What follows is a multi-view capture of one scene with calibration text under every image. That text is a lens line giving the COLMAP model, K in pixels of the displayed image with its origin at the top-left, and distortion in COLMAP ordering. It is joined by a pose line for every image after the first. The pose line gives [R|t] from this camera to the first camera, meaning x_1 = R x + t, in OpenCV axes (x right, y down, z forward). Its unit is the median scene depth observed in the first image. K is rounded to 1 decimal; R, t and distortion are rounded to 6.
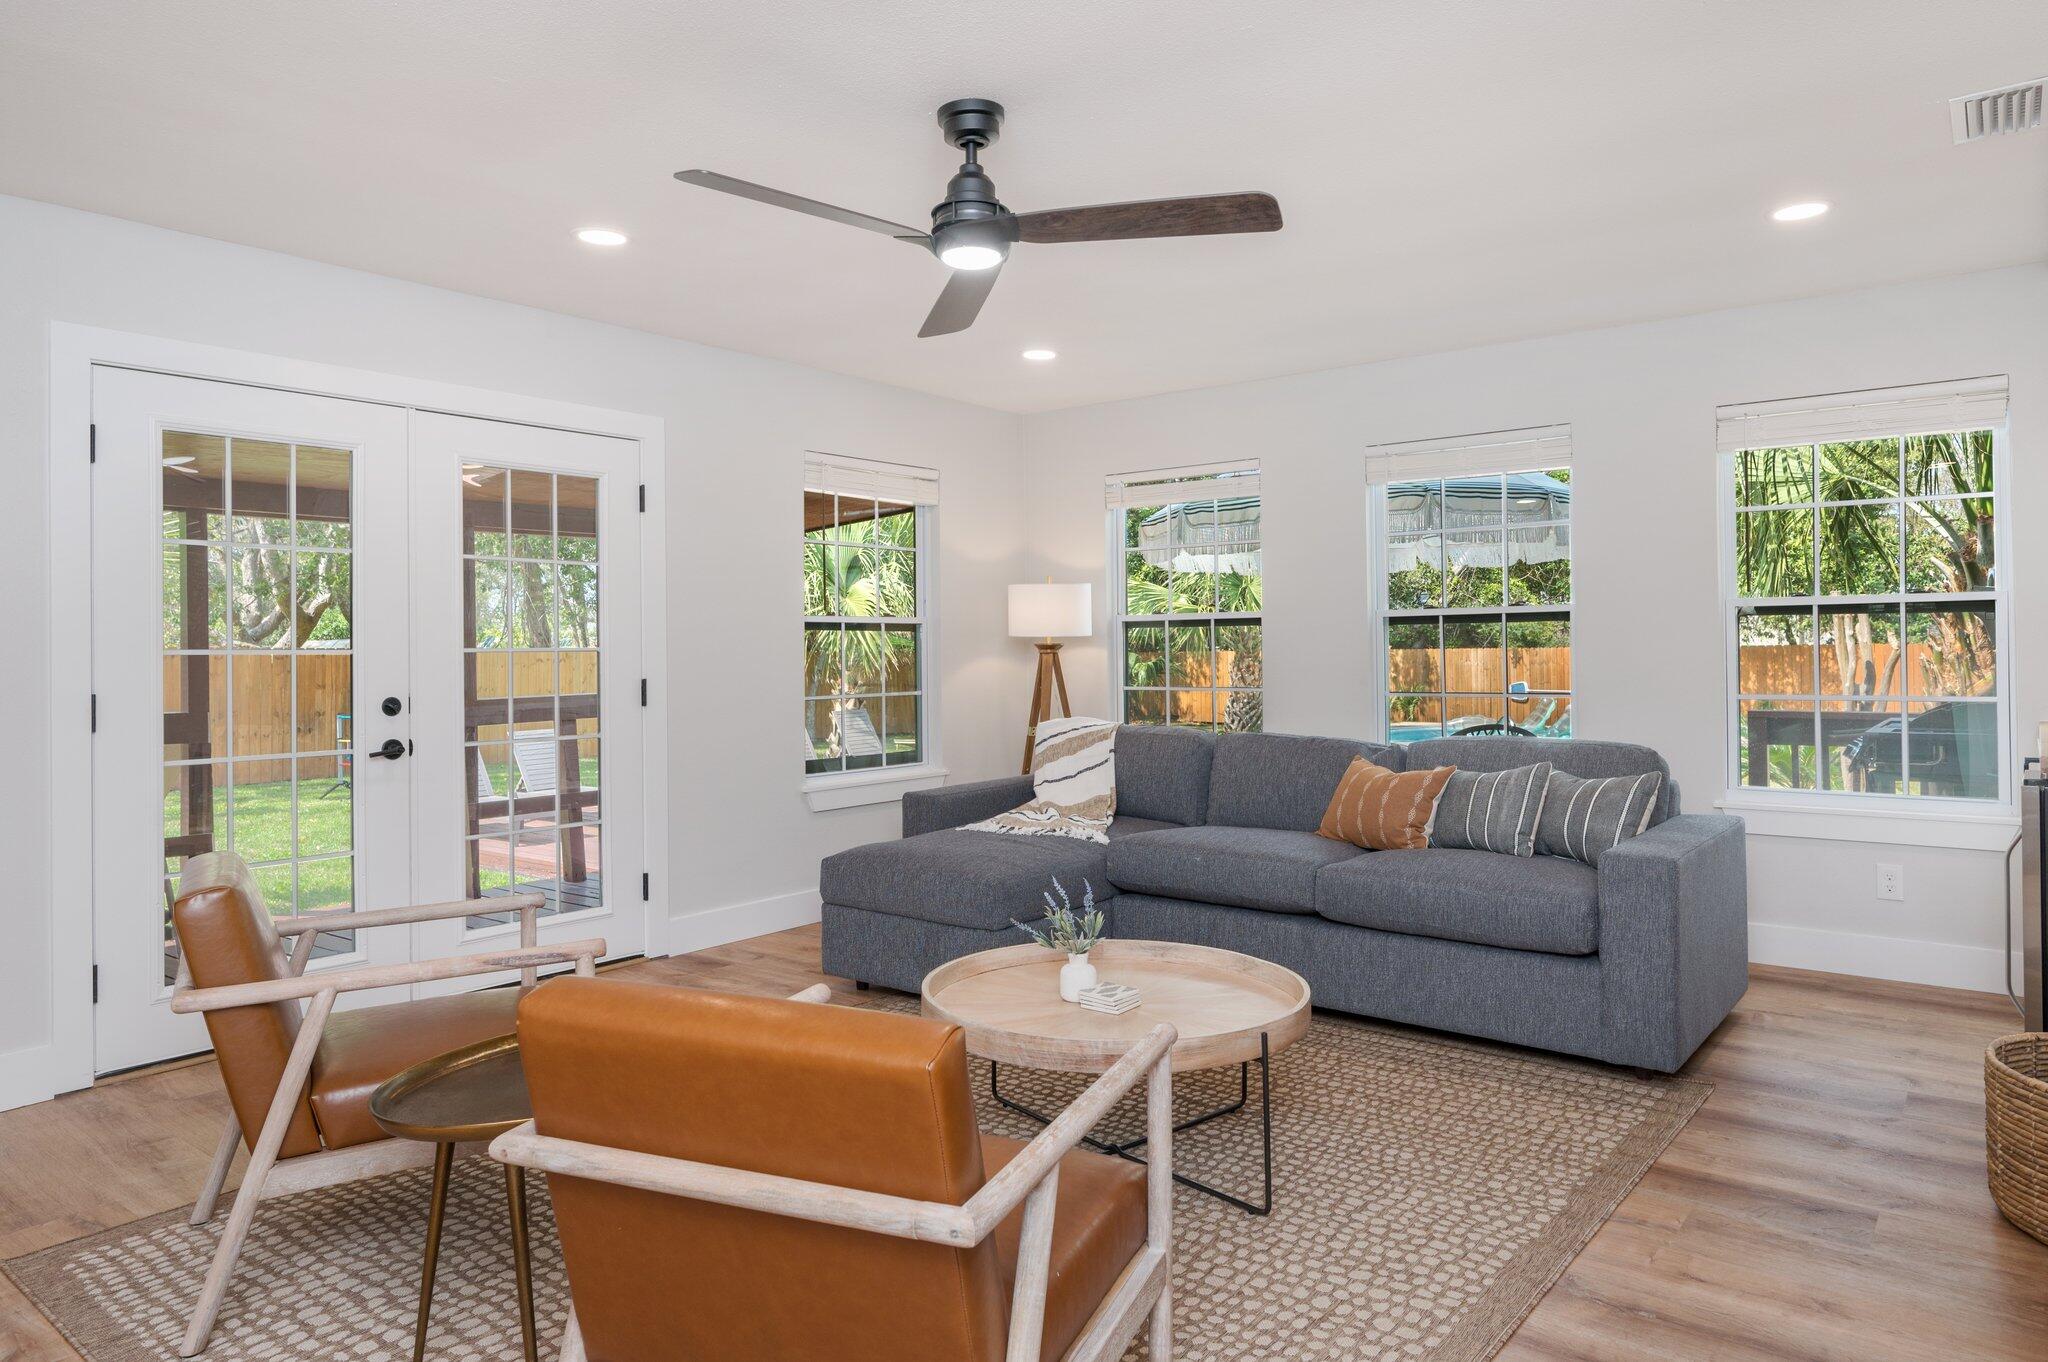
lens RADIAL K [[1282.9, 0, 1027.6], [0, 1282.9, 639.5], [0, 0, 1]] dist [-0.003797, 0.000131]
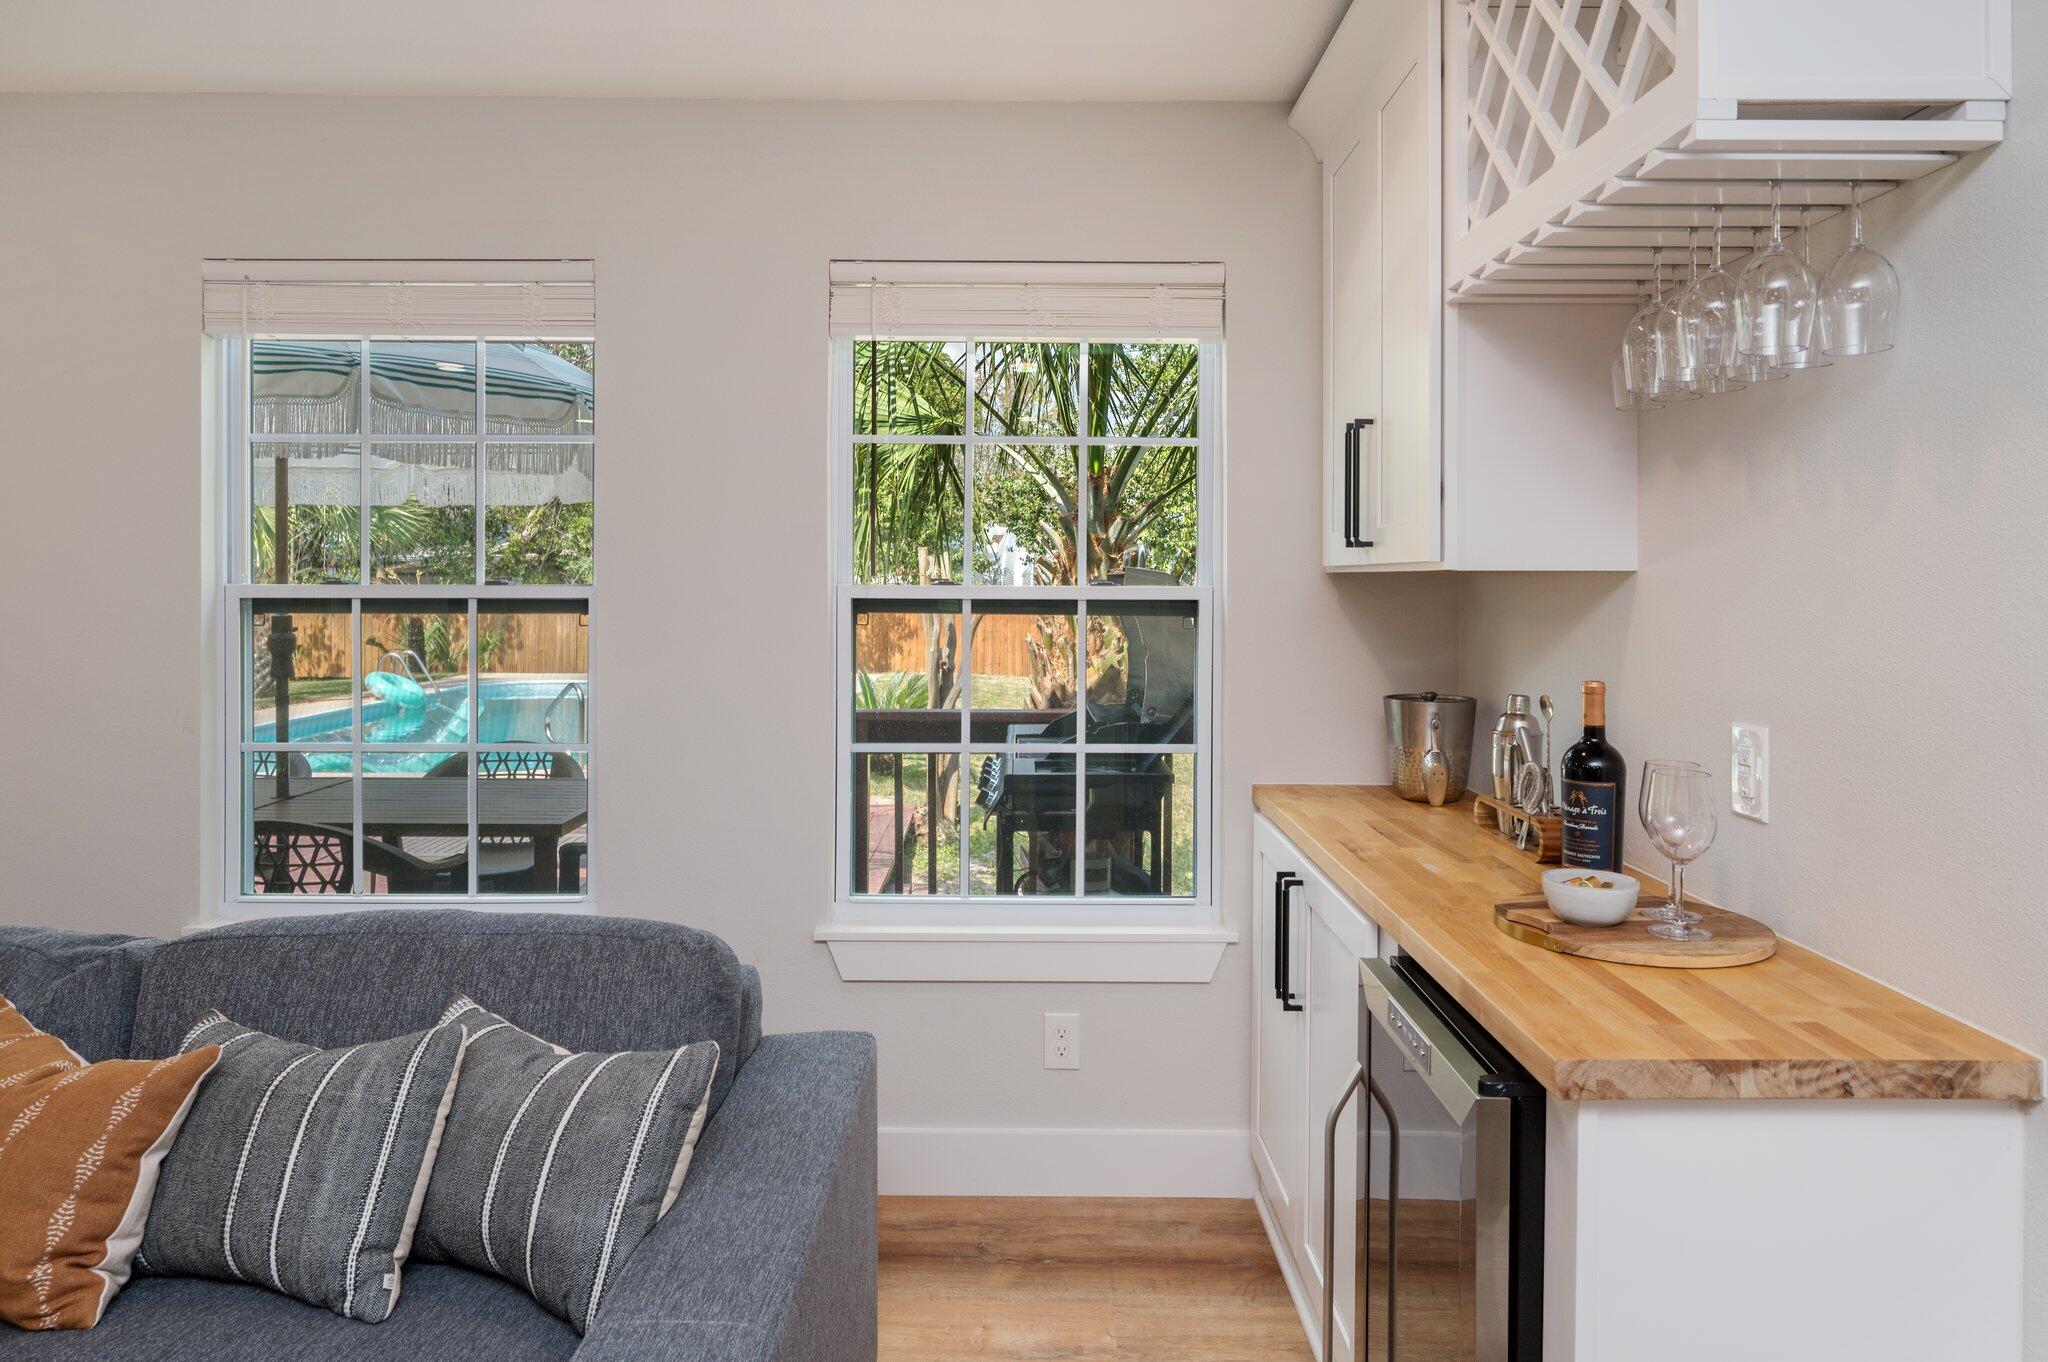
lens RADIAL K [[1343.3, 0, 1029.4], [0, 1343.3, 584.9], [0, 0, 1]] dist [-0.001393, -0.000914]
pose [[0.788287, 0.013280, 0.615165, 0.231908], [-0.018737, 0.999822, 0.002426, -0.035518], [-0.615023, -0.013438, 0.788395, 0.455808]]
